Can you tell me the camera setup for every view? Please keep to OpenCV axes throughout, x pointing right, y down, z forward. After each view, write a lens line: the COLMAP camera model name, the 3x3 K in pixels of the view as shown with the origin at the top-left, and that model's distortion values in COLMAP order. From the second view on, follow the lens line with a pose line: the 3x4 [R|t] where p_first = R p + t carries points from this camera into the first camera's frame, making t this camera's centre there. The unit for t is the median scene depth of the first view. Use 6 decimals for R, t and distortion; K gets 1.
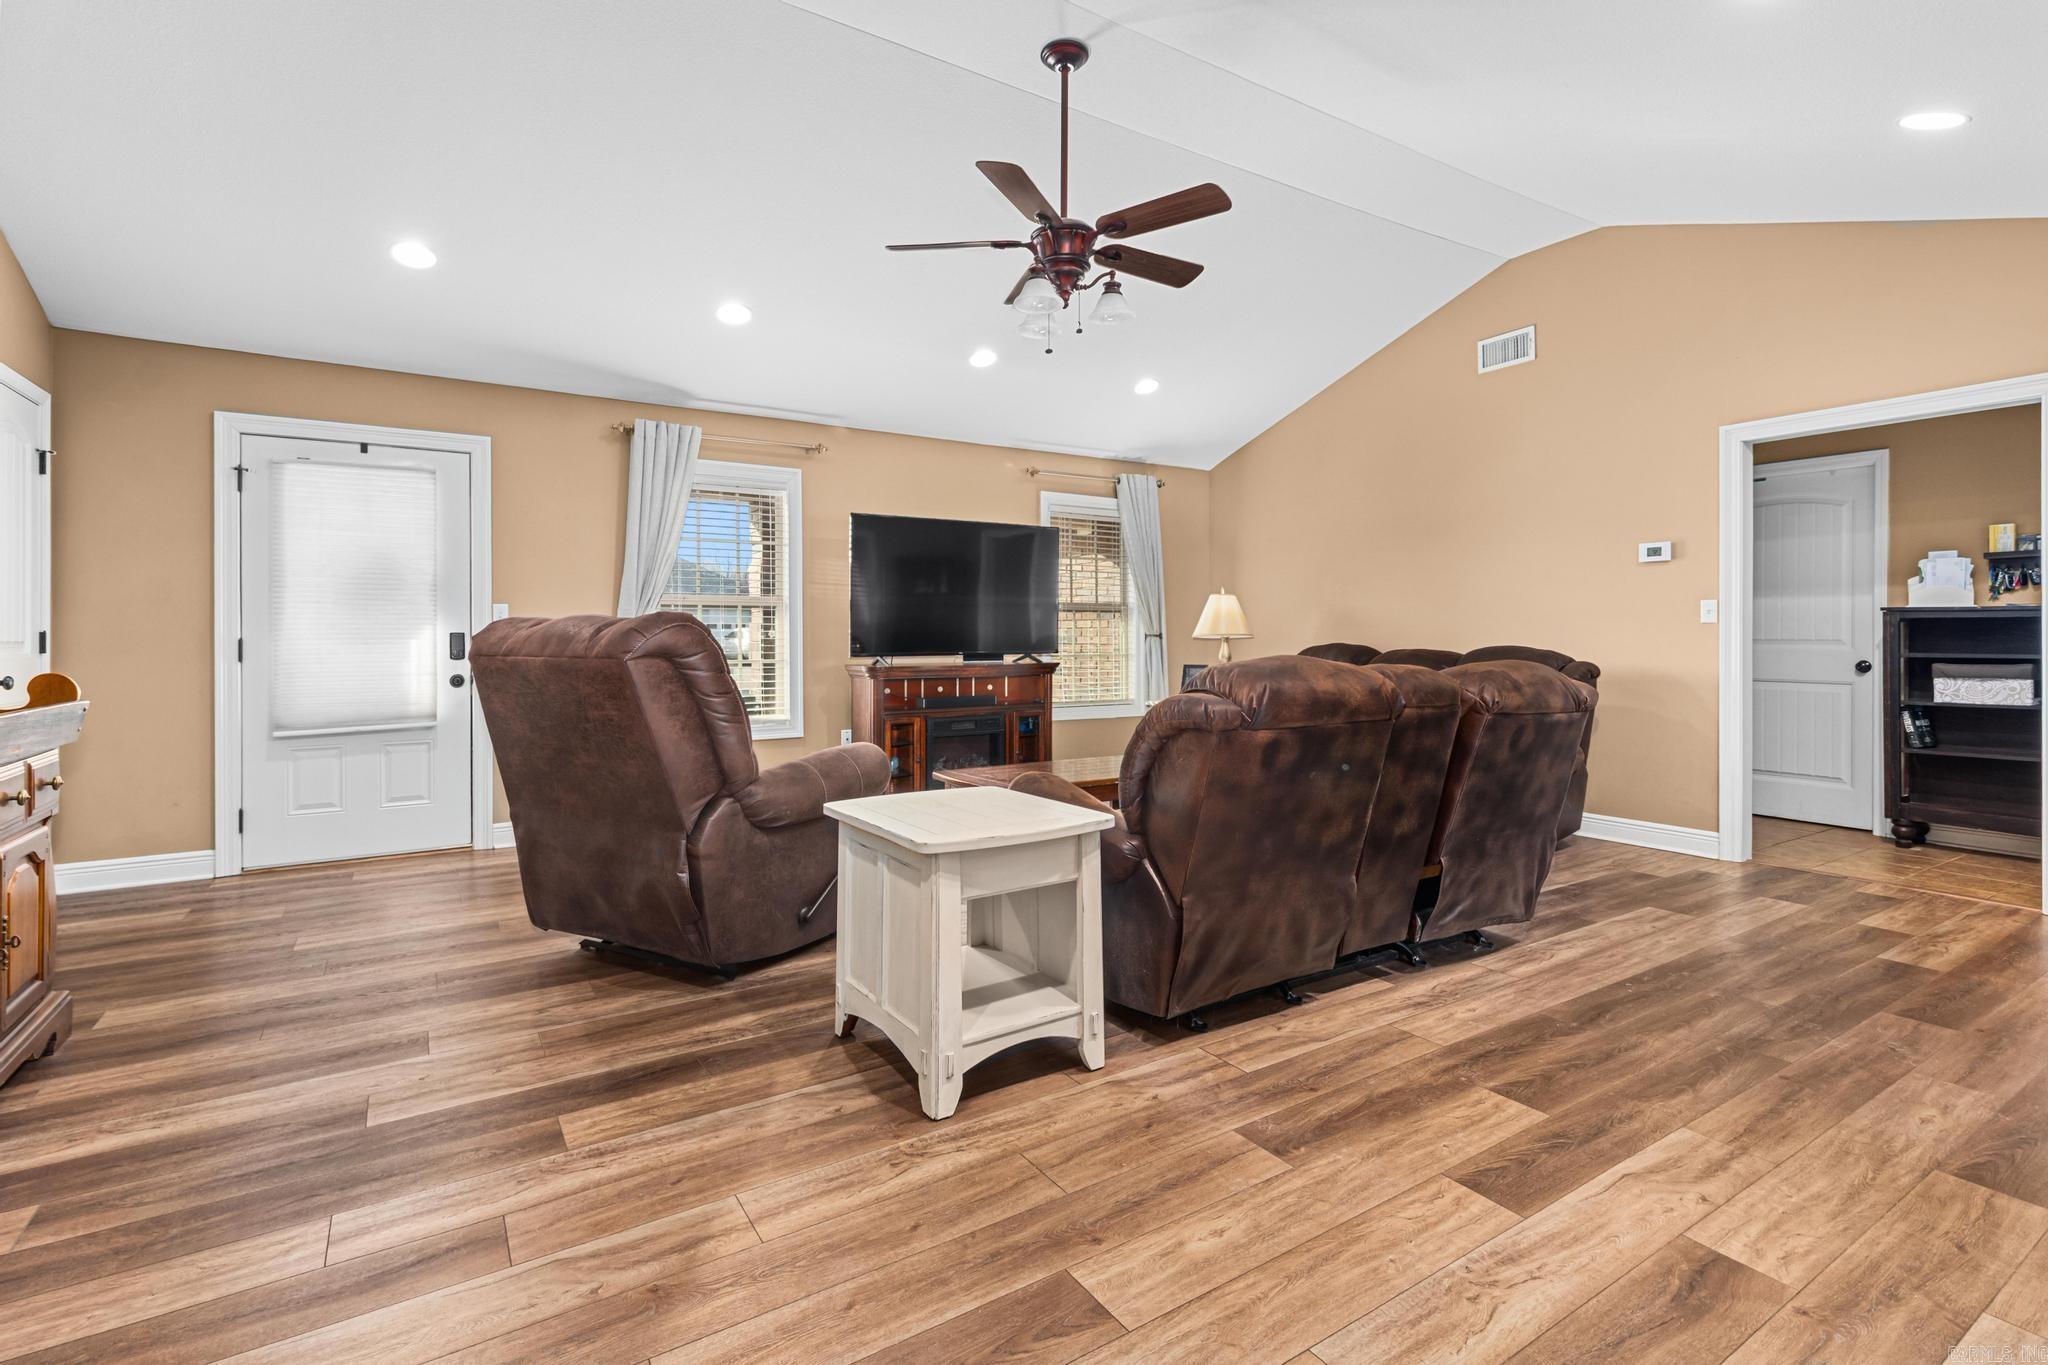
lens RADIAL K [[960.9, 0, 1031.9], [0, 960.9, 636.7], [0, 0, 1]] dist [-0.001860, -0.000092]
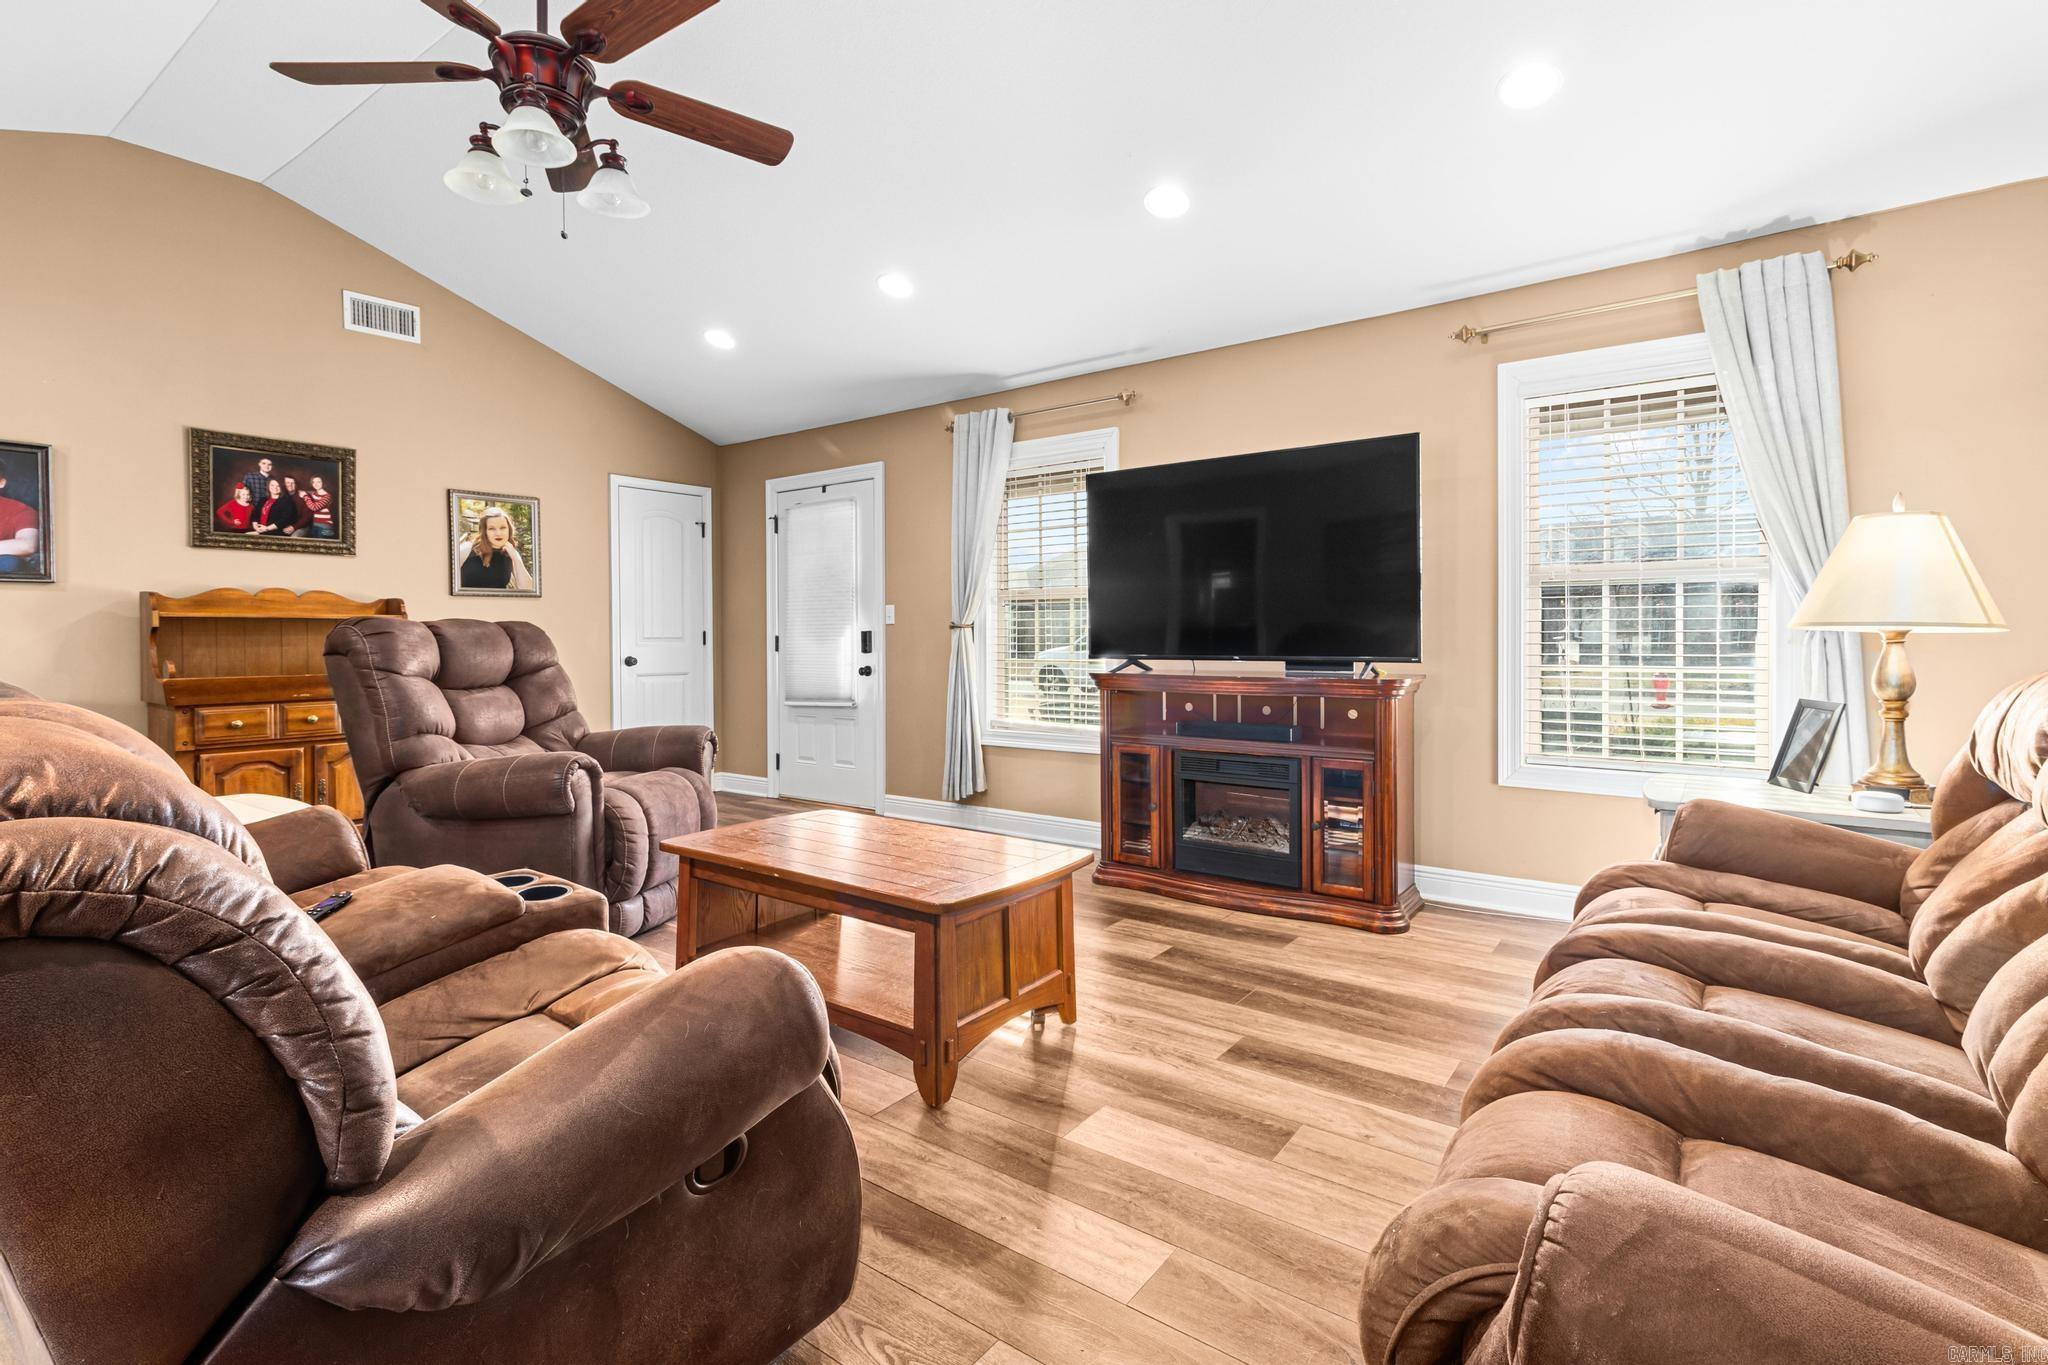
lens RADIAL K [[960.9, 0, 1031.9], [0, 960.9, 636.7], [0, 0, 1]] dist [-0.001860, -0.000092]
pose [[0.335354, -0.001999, -0.942090, 0.588999], [-0.002770, 0.999991, -0.003108, 0.006602], [0.942088, 0.003652, 0.335345, 0.781688]]
